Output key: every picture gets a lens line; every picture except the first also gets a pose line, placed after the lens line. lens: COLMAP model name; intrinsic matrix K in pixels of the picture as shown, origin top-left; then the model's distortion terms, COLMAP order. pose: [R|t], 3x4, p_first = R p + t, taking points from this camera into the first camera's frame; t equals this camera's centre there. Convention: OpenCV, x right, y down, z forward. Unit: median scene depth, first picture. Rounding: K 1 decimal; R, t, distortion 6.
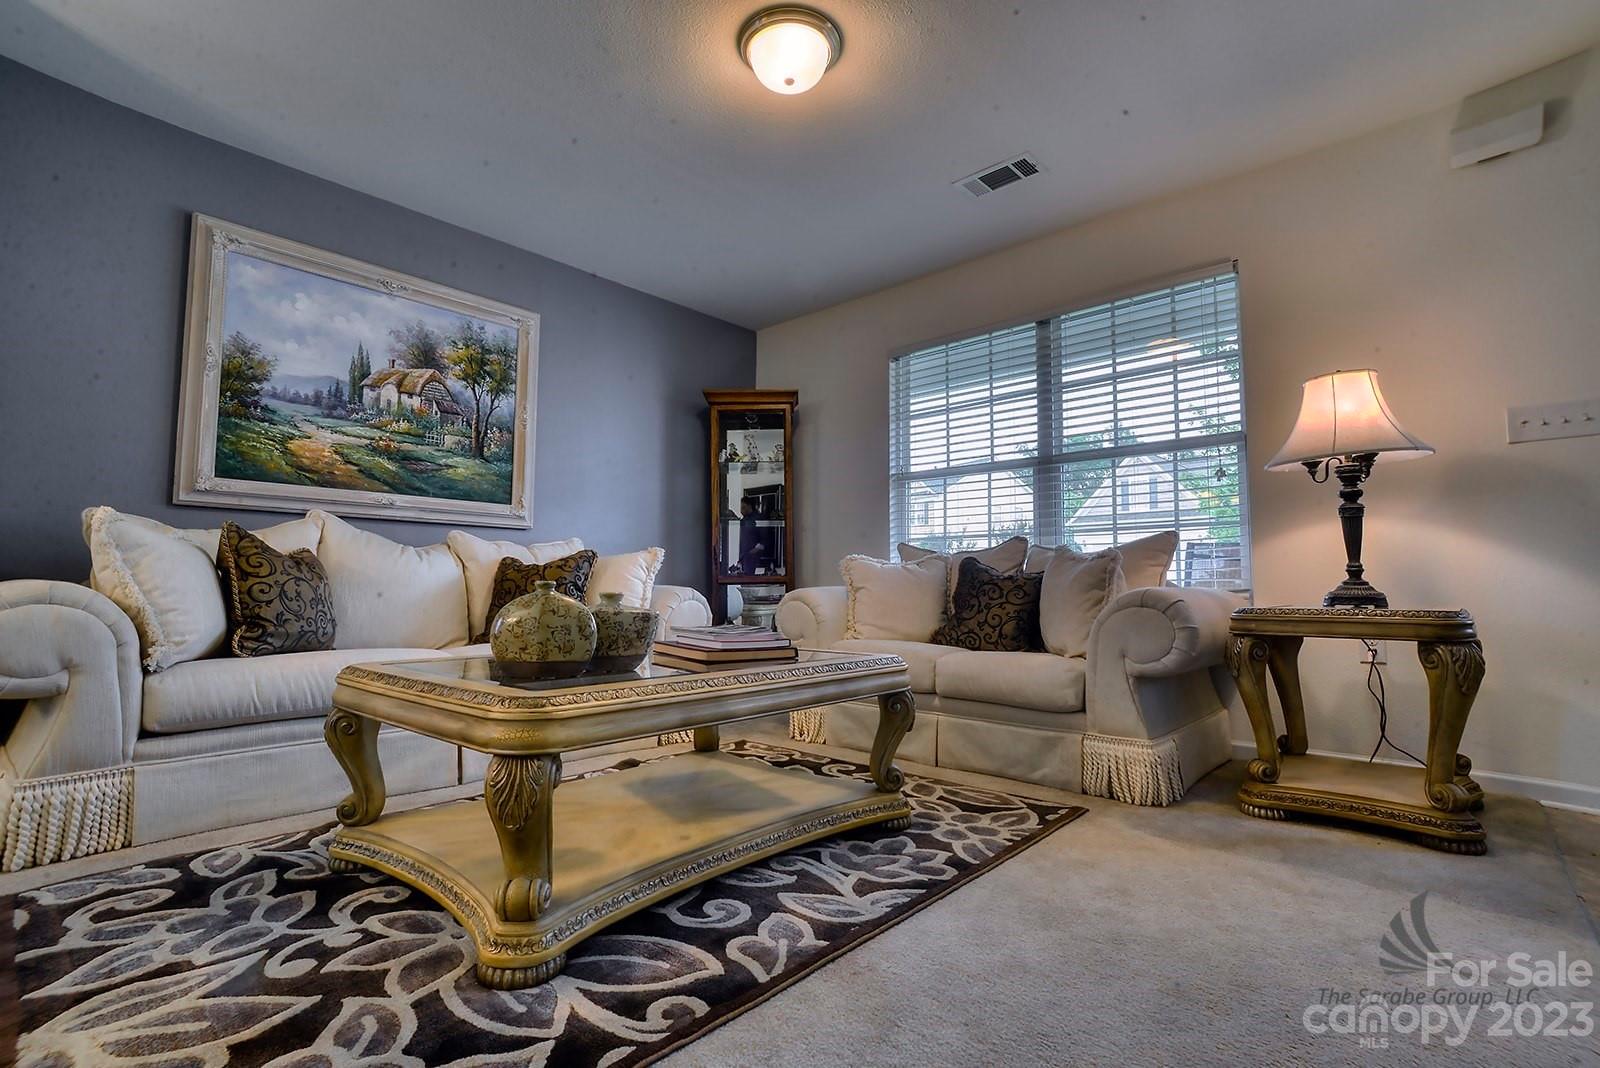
lens RADIAL K [[735.5, 0, 788.0], [0, 735.5, 537.6], [0, 0, 1]] dist [0.011283, -0.000656]
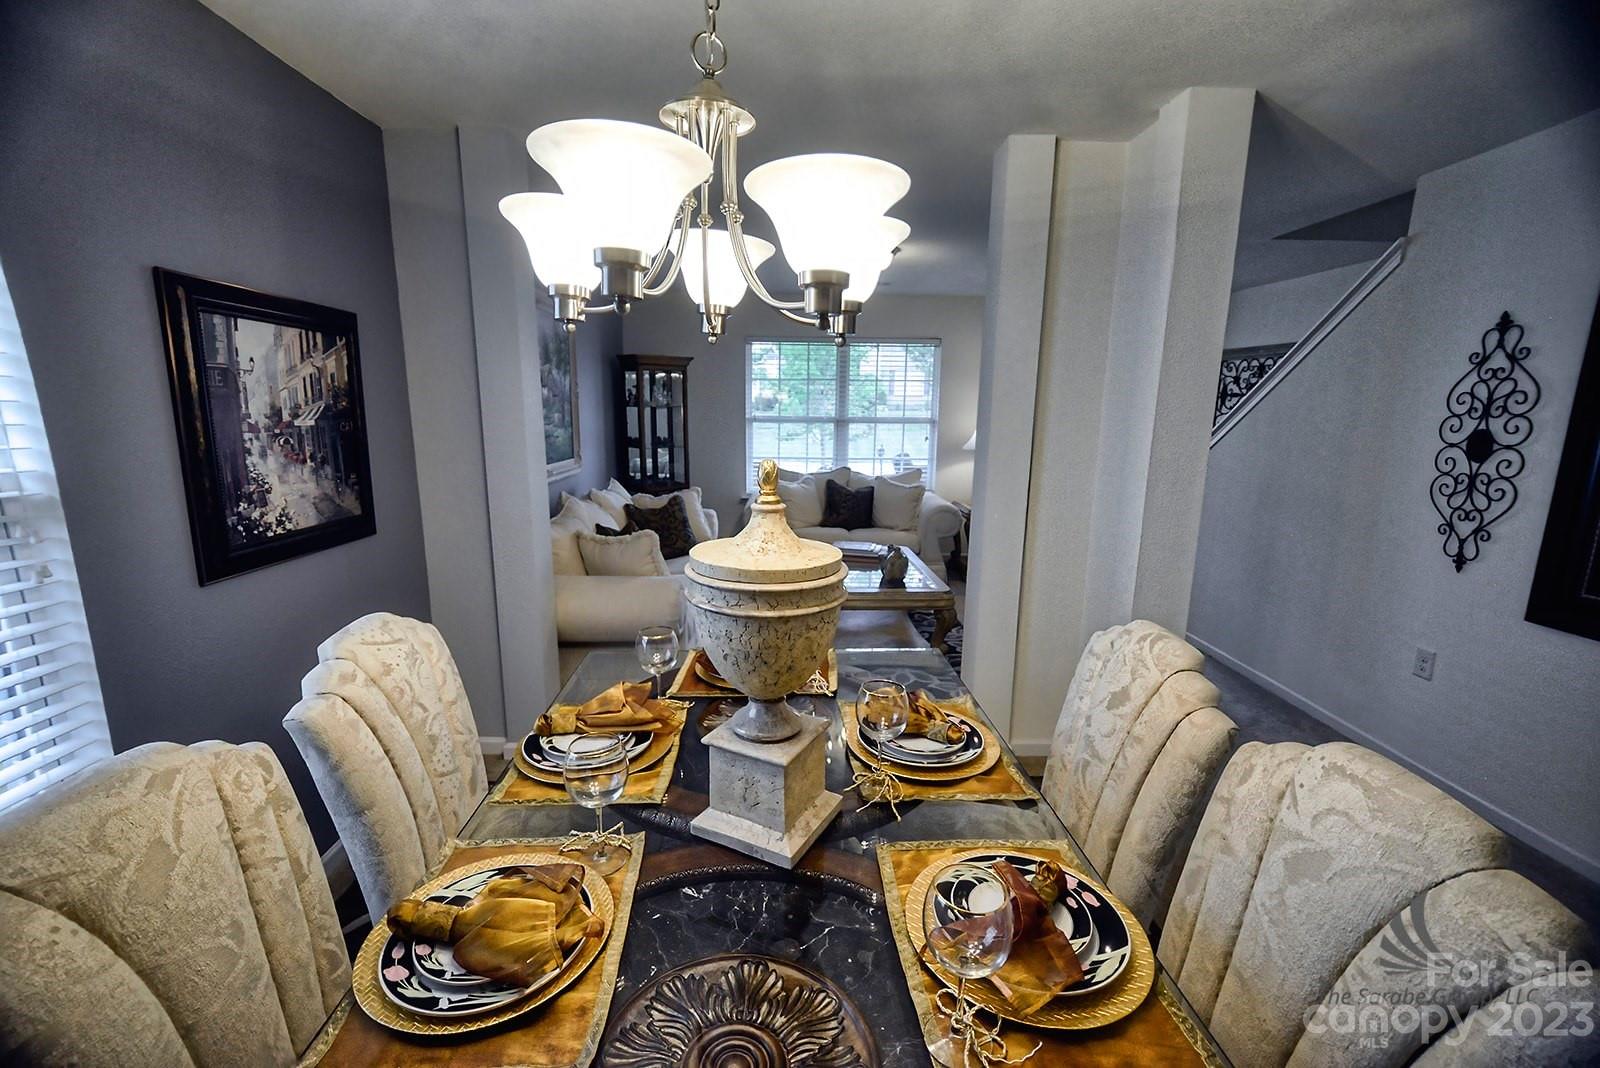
lens RADIAL K [[682.5, 0, 787.7], [0, 682.5, 536.6], [0, 0, 1]] dist [-0.004817, -0.000345]
pose [[0.743825, -0.123805, 0.656808, -1.052596], [-0.054901, 0.968056, 0.244648, -0.265714], [-0.666116, -0.218035, 0.713268, -0.204999]]
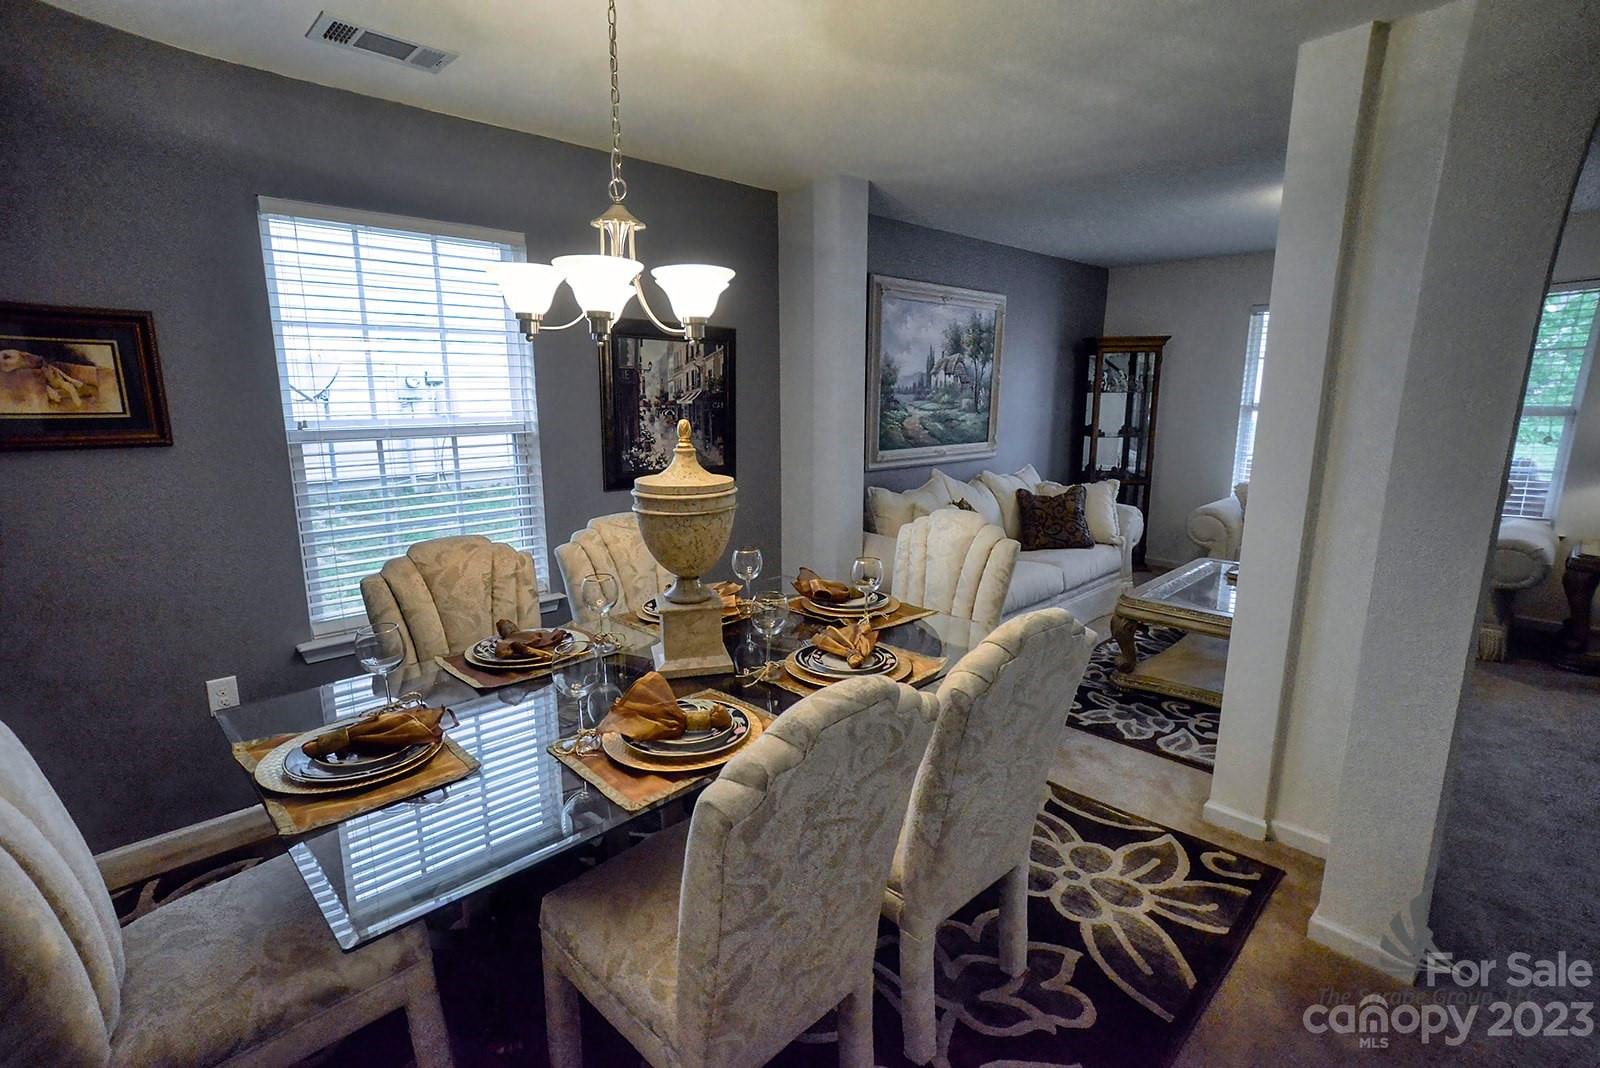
lens RADIAL K [[735.5, 0, 806.4], [0, 735.5, 540.2], [0, 0, 1]] dist [0.011283, -0.000656]
pose [[0.998079, 0.009643, -0.061197, -0.727095], [0.007228, 0.962942, 0.269612, -0.282464], [0.061529, -0.269537, 0.961022, -0.500117]]
